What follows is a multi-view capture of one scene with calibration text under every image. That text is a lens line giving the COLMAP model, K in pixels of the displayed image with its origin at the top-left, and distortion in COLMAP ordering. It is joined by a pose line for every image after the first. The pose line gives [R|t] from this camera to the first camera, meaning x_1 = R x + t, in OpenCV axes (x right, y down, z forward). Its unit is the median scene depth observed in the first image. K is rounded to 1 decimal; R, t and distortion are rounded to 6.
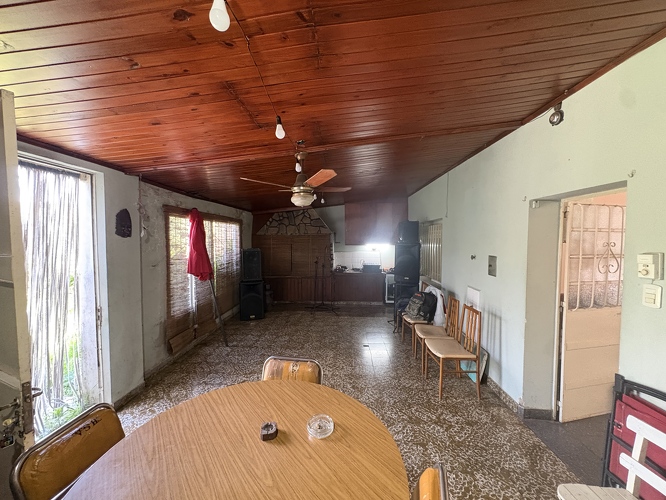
lens RADIAL K [[265.7, 0, 332.4], [0, 265.7, 247.8], [0, 0, 1]] dist [-0.001490, 0.000359]
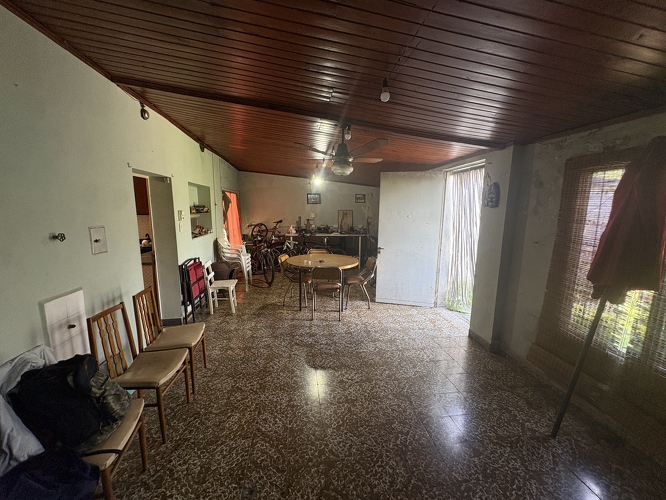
lens RADIAL K [[265.7, 0, 333.9], [0, 265.7, 250.3], [0, 0, 1]] dist [-0.001490, 0.000359]
pose [[-0.983944, 0.013143, -0.177995, 0.057933], [-0.021221, 0.981596, 0.189785, -0.033235], [0.177213, 0.190515, -0.965557, 1.077769]]
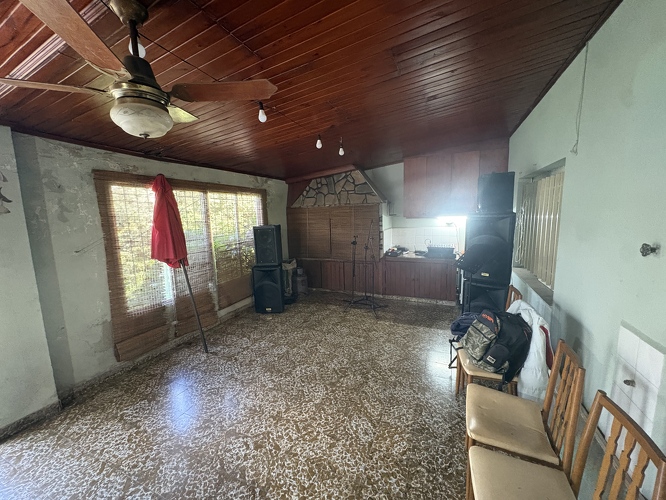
lens RADIAL K [[265.7, 0, 333.1], [0, 265.7, 249.8], [0, 0, 1]] dist [-0.001490, 0.000359]
pose [[0.932476, 0.024552, -0.360397, 0.182135], [0.013455, 0.994635, 0.102572, -0.003272], [0.360982, -0.100495, 0.927142, 0.357469]]
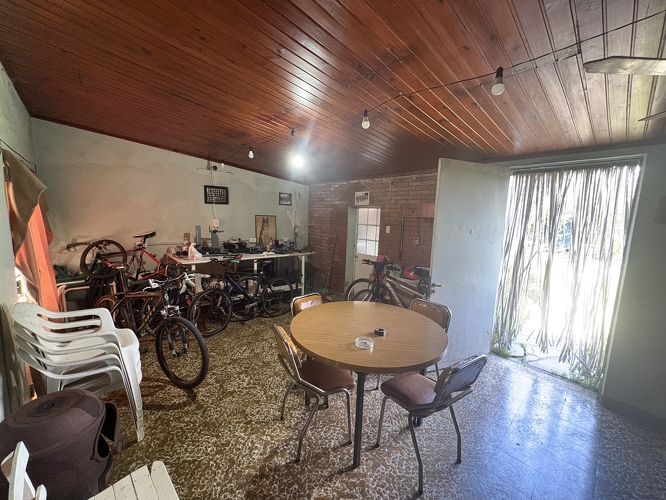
lens RADIAL K [[265.7, 0, 332.8], [0, 265.7, 251.2], [0, 0, 1]] dist [-0.001490, 0.000359]
pose [[-0.708991, 0.058857, -0.702757, 0.264557], [-0.067952, 0.986173, 0.151148, -0.006958], [0.701936, 0.154917, -0.695188, 0.448966]]
